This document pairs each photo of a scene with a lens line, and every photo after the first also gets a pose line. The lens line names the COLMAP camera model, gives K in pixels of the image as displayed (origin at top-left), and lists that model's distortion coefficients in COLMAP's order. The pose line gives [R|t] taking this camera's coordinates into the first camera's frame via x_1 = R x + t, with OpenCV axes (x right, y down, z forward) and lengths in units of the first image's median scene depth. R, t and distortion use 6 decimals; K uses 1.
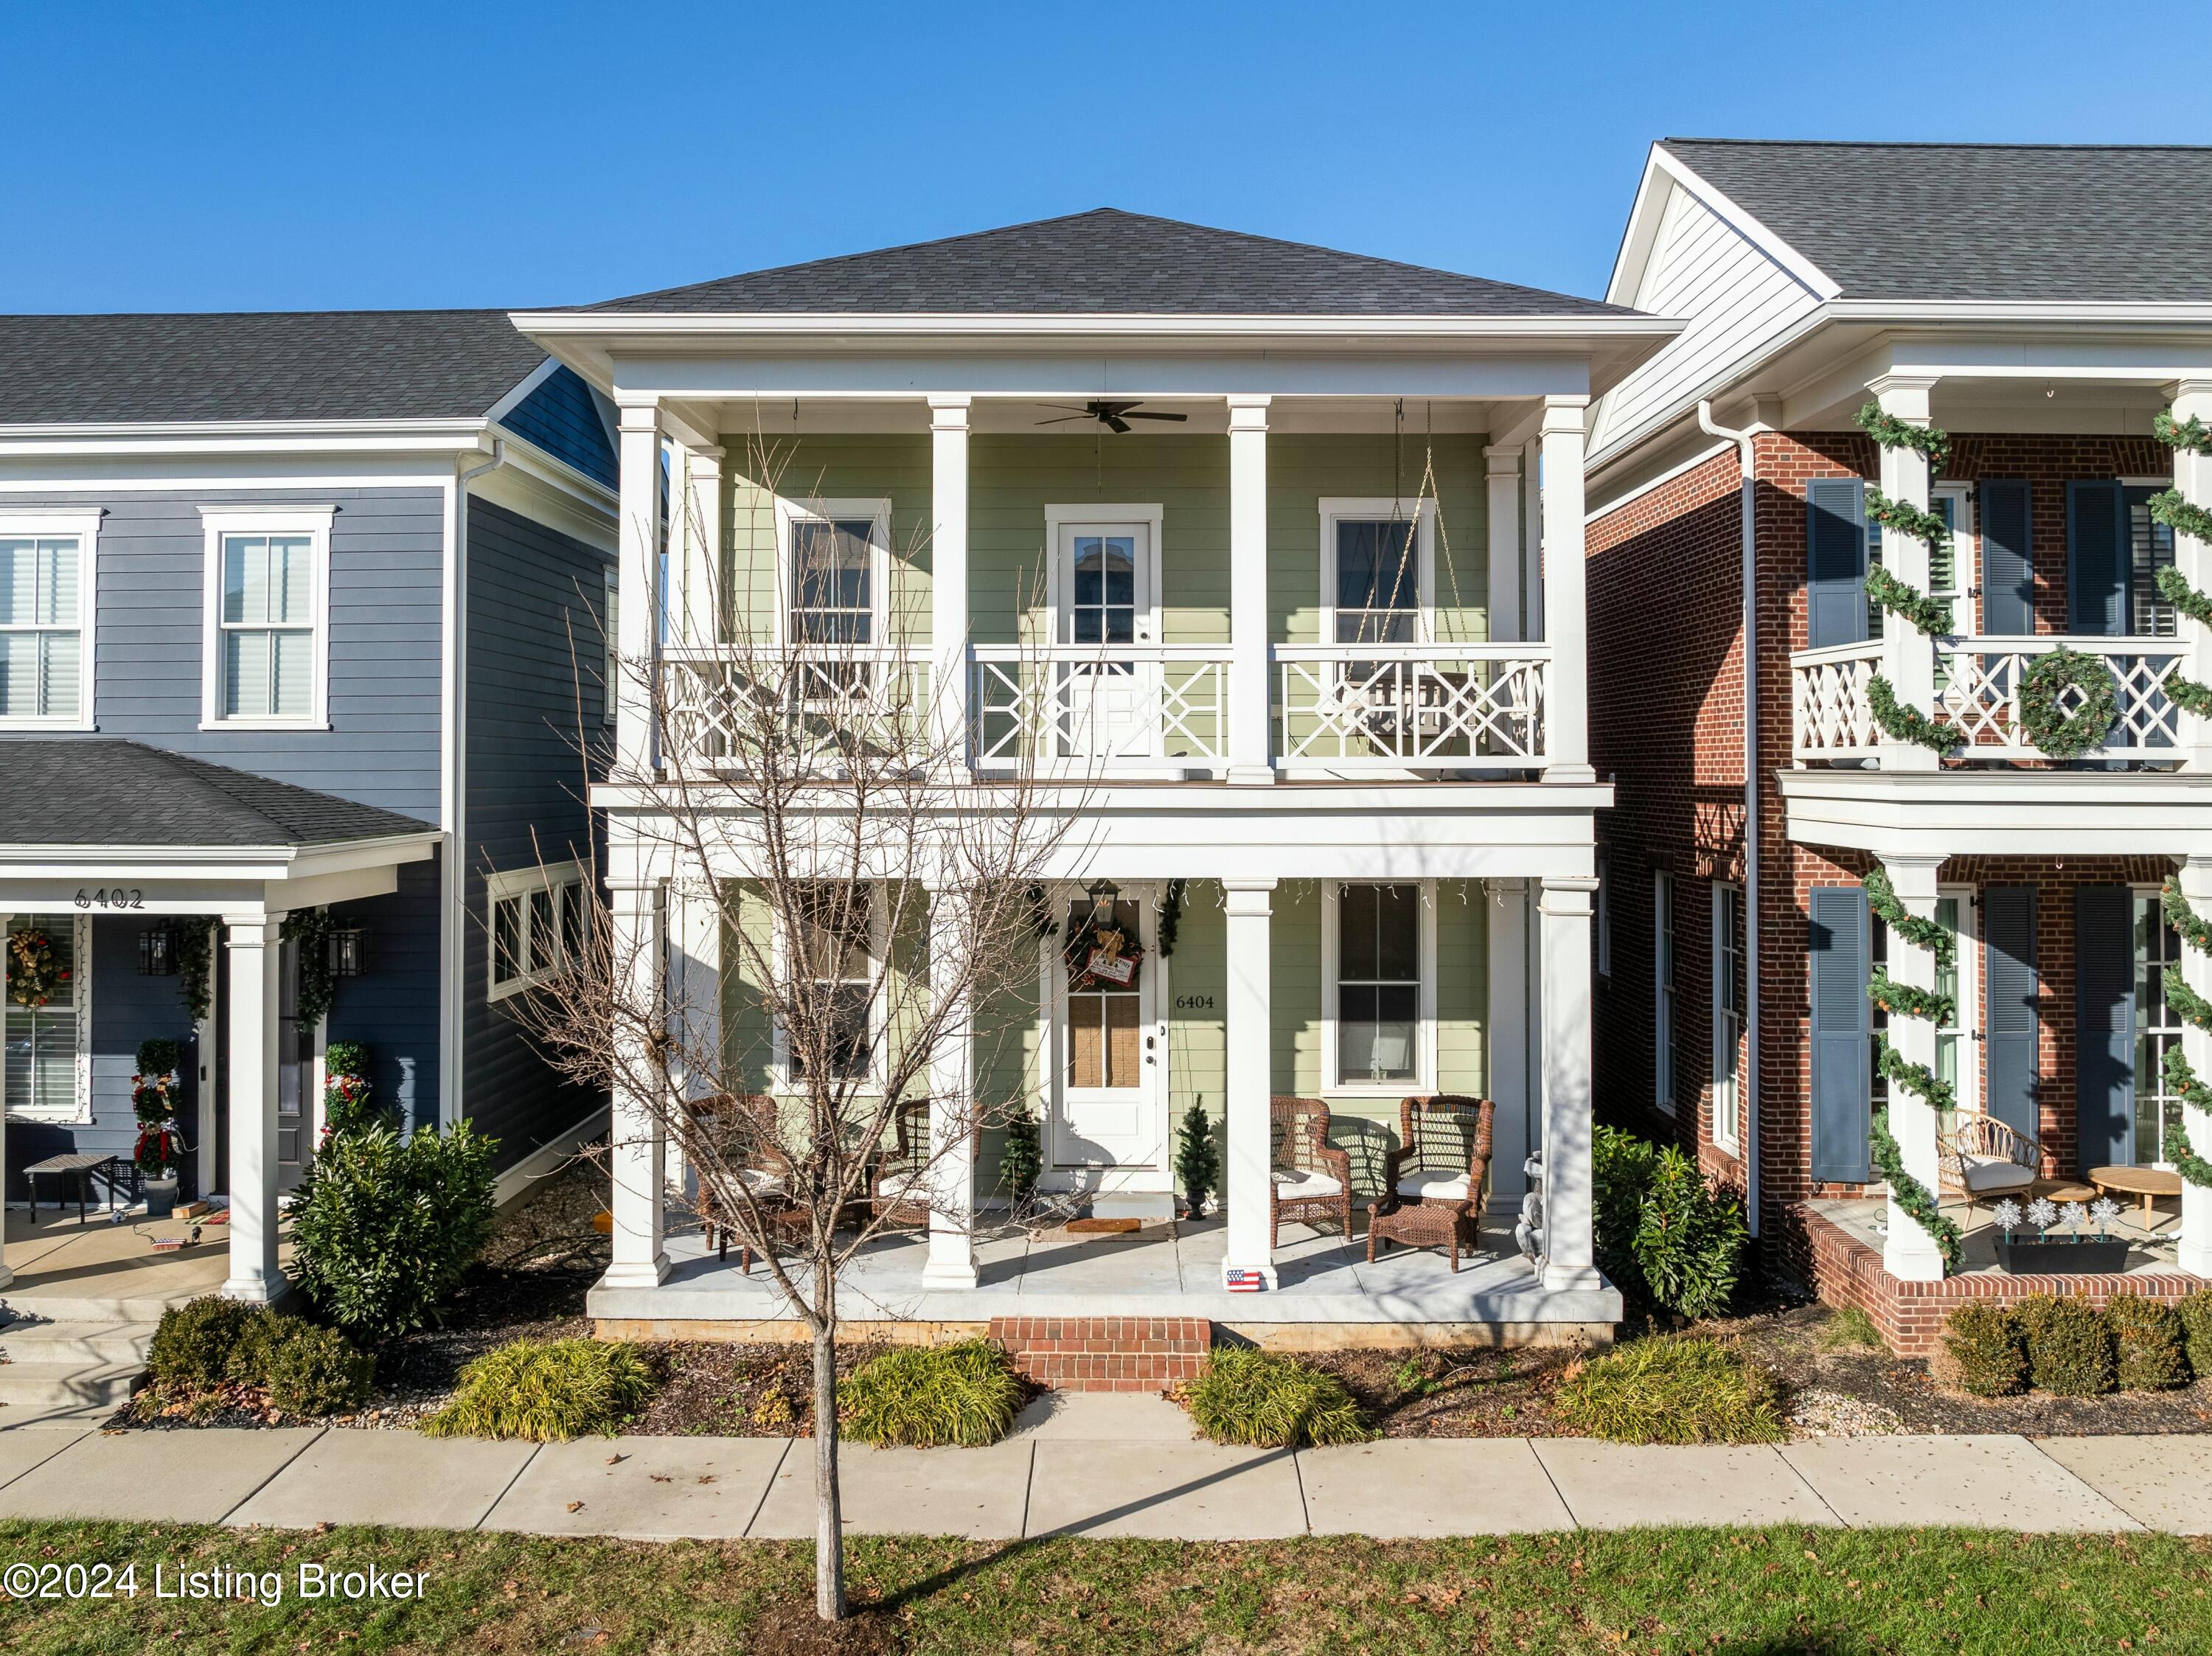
lens RADIAL K [[1712.2, 0, 1110.5], [0, 1712.2, 676.9], [0, 0, 1]] dist [-0.028638, -0.001047]
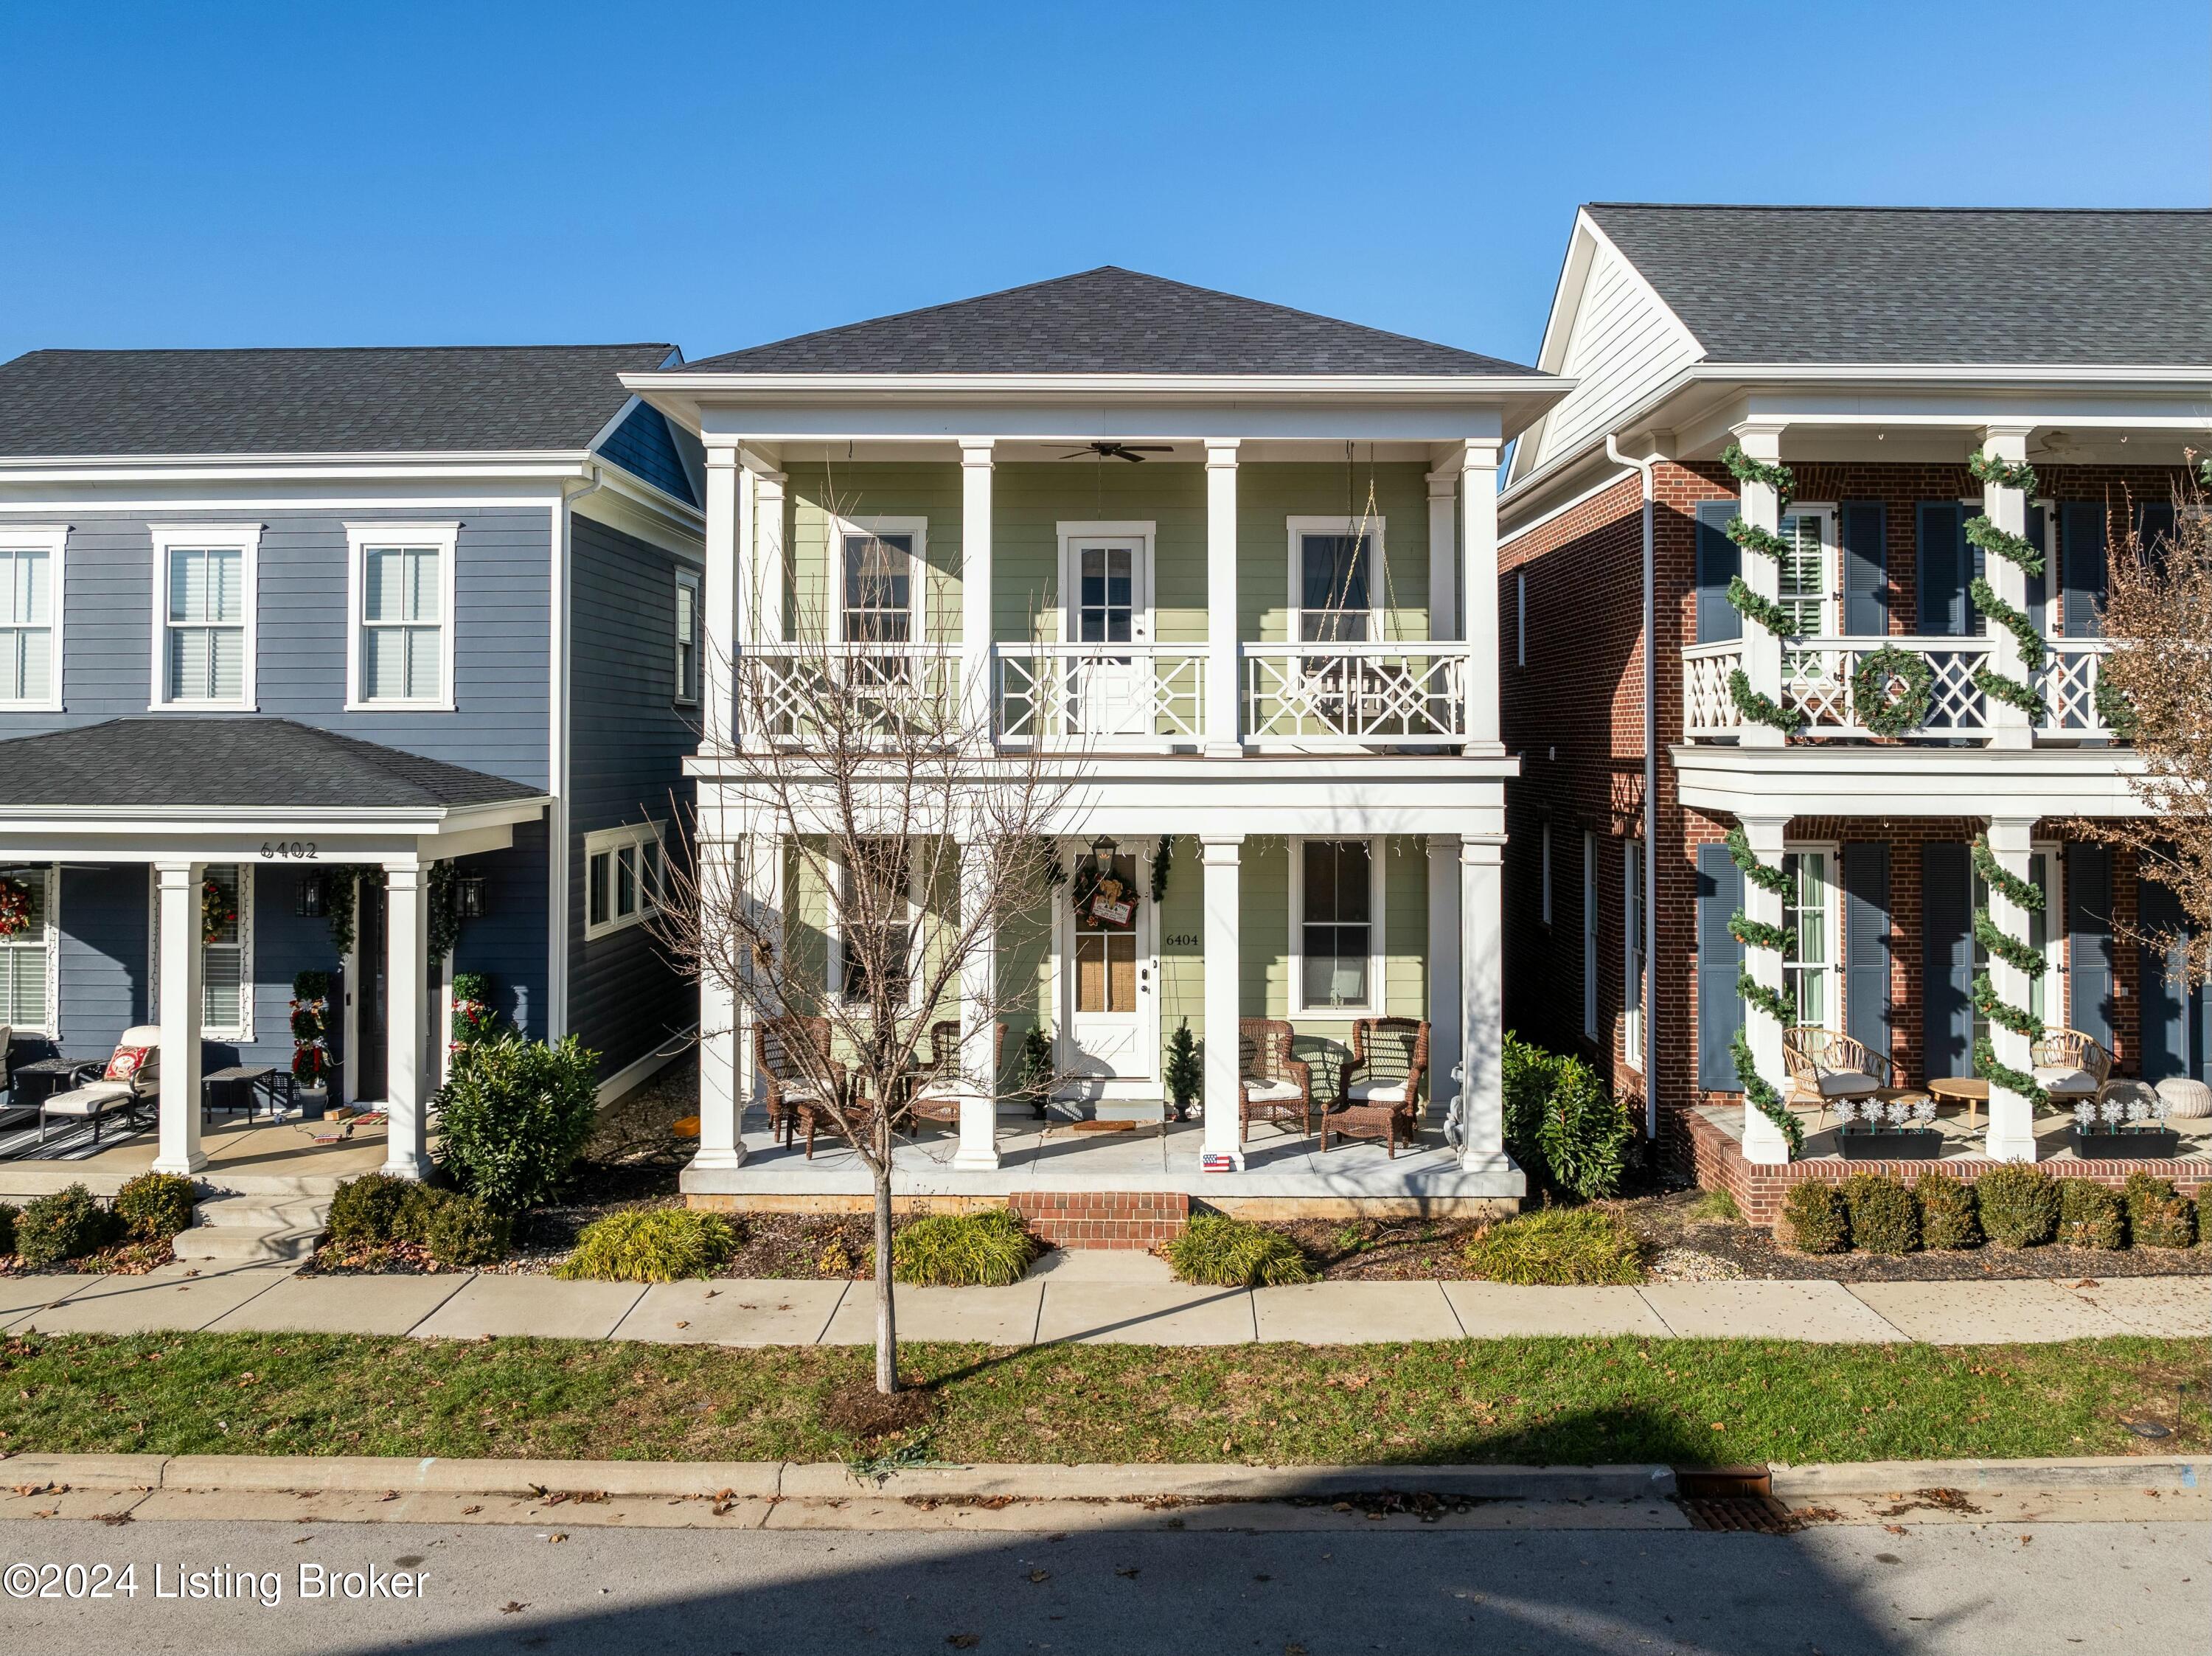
lens RADIAL K [[1723.7, 0, 1139.7], [0, 1723.7, 623.2], [0, 0, 1]] dist [-0.020494, -0.002694]
pose [[0.999992, 0.000867, 0.003870, 0.017323], [-0.000814, 0.999907, -0.013622, -0.016138], [-0.003882, 0.013618, 0.999900, -0.232039]]
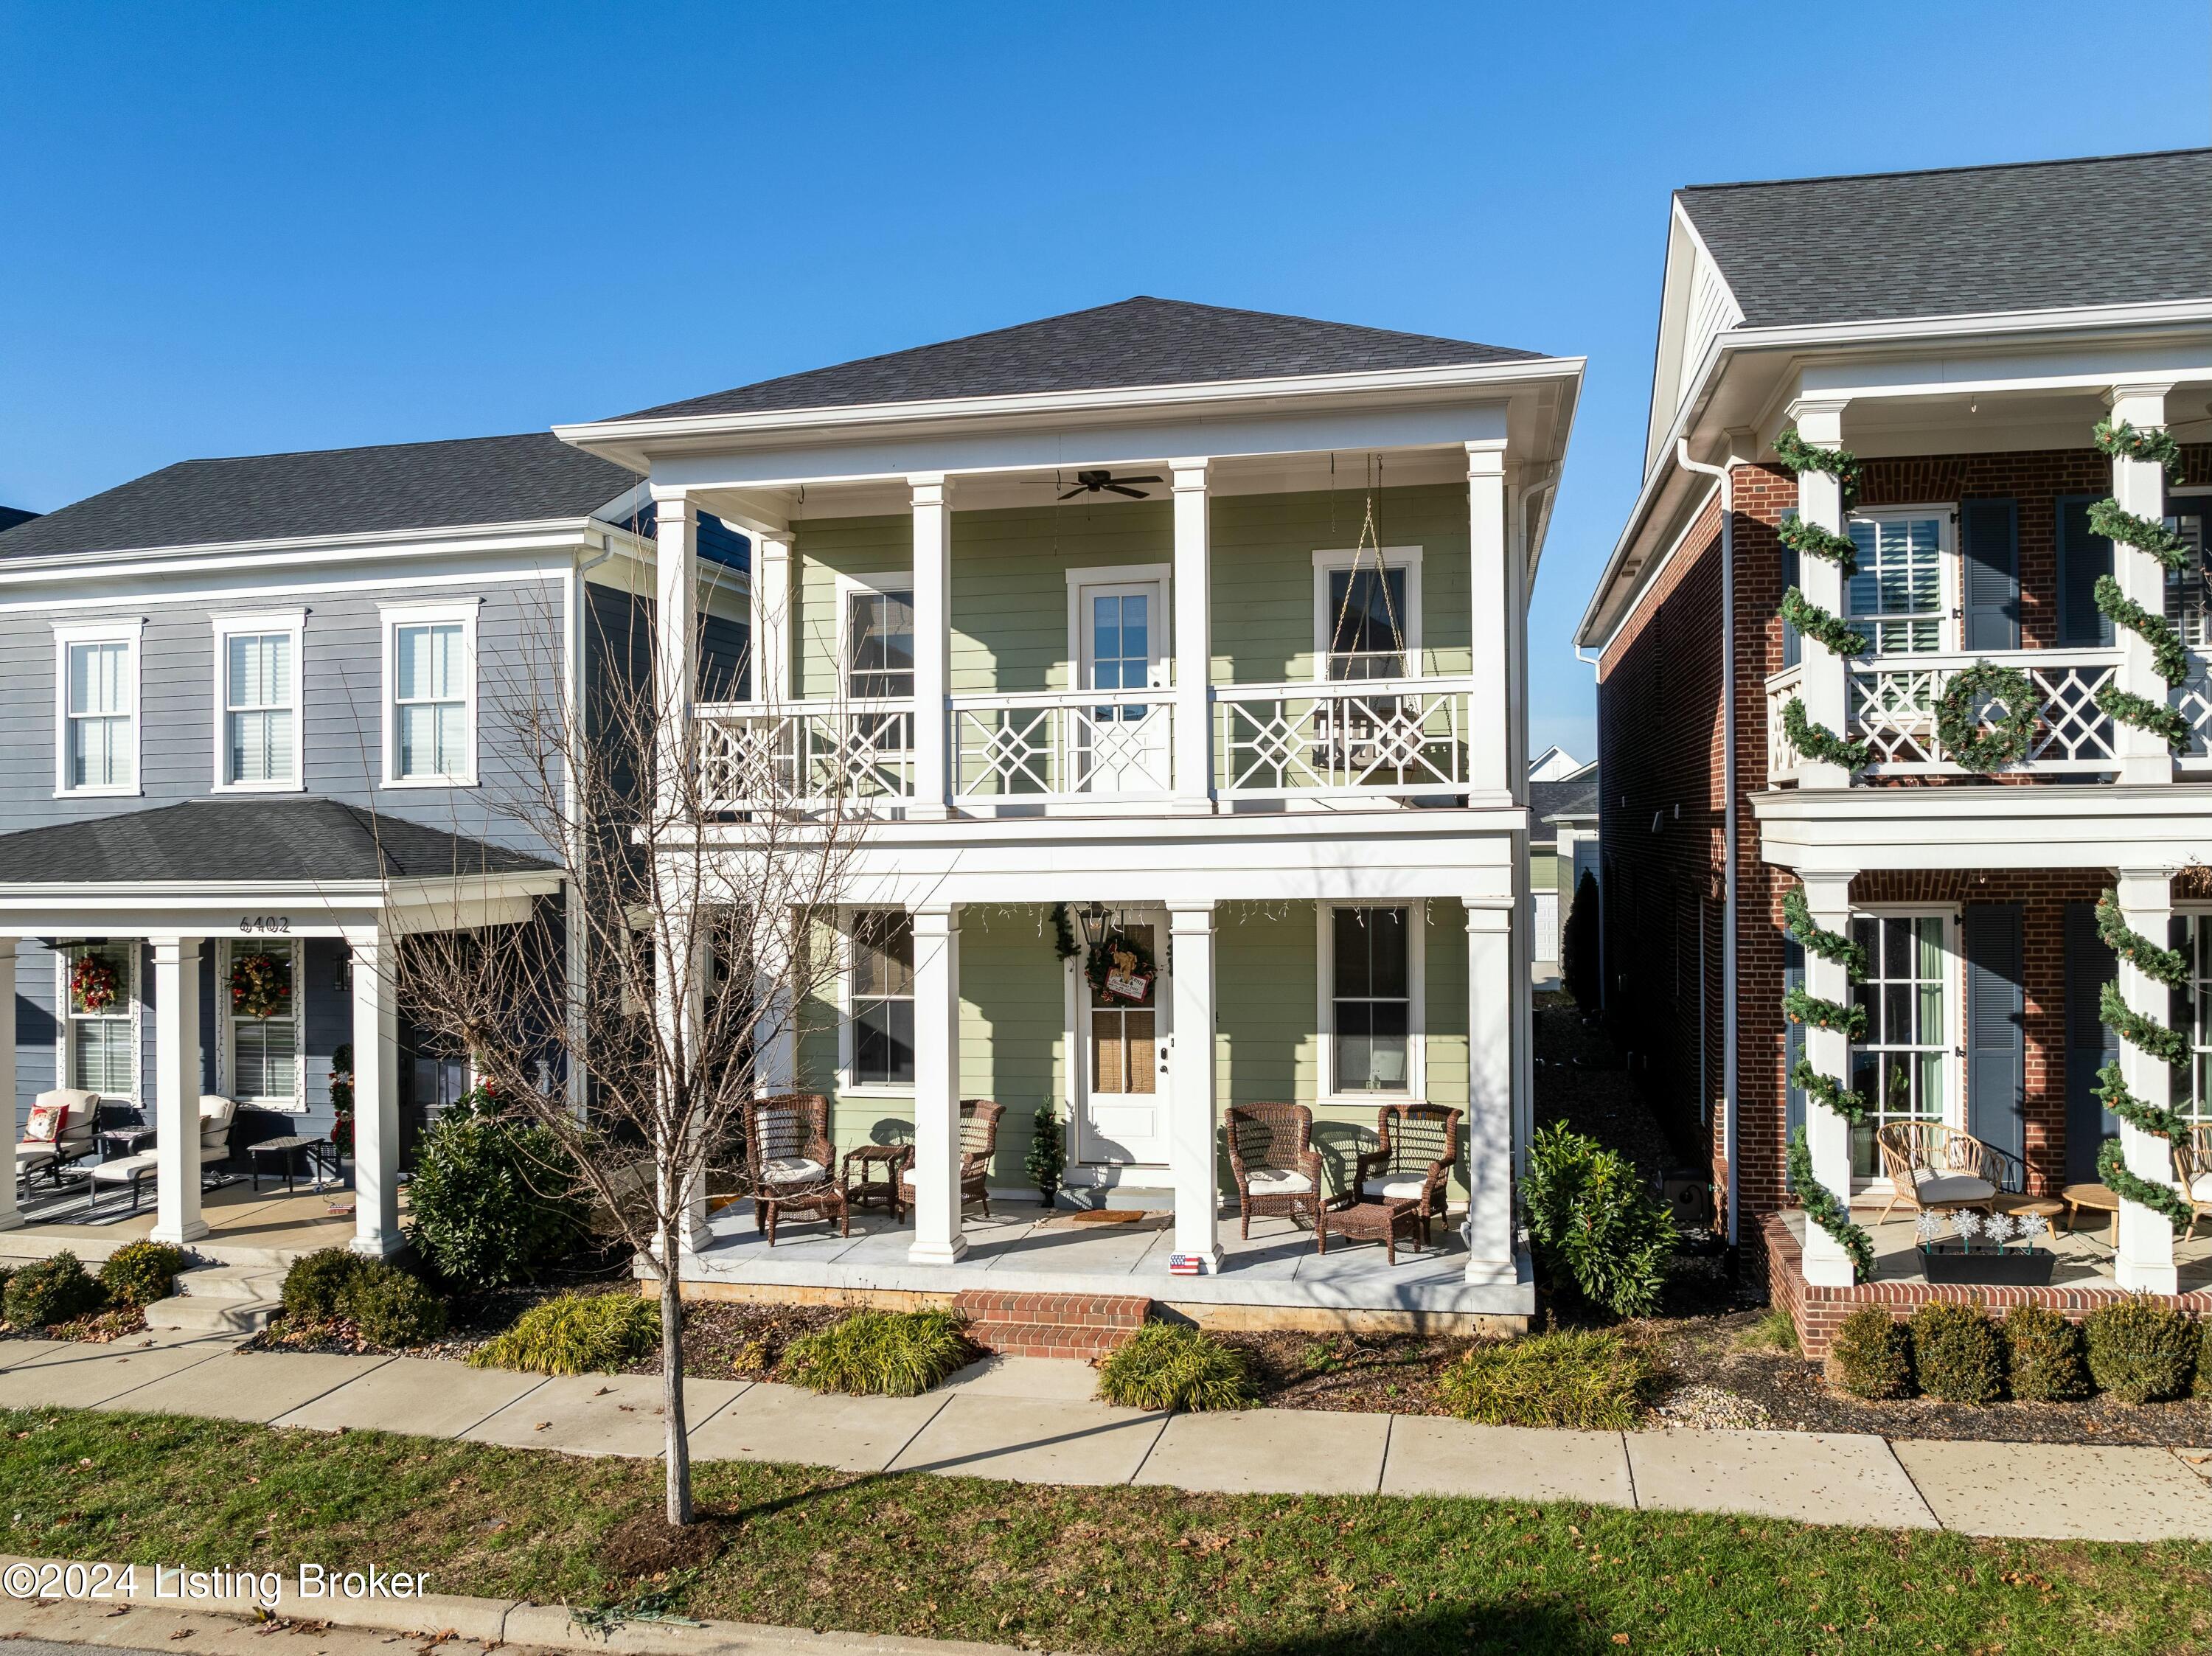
lens RADIAL K [[1586.6, 0, 1214.4], [0, 1586.6, 768.2], [0, 0, 1]] dist [-0.035509, 0.007211]
pose [[0.983924, -0.024734, -0.176869, 0.276084], [0.027677, 0.999516, 0.014190, 0.019294], [0.176432, -0.018857, 0.984132, 0.005810]]
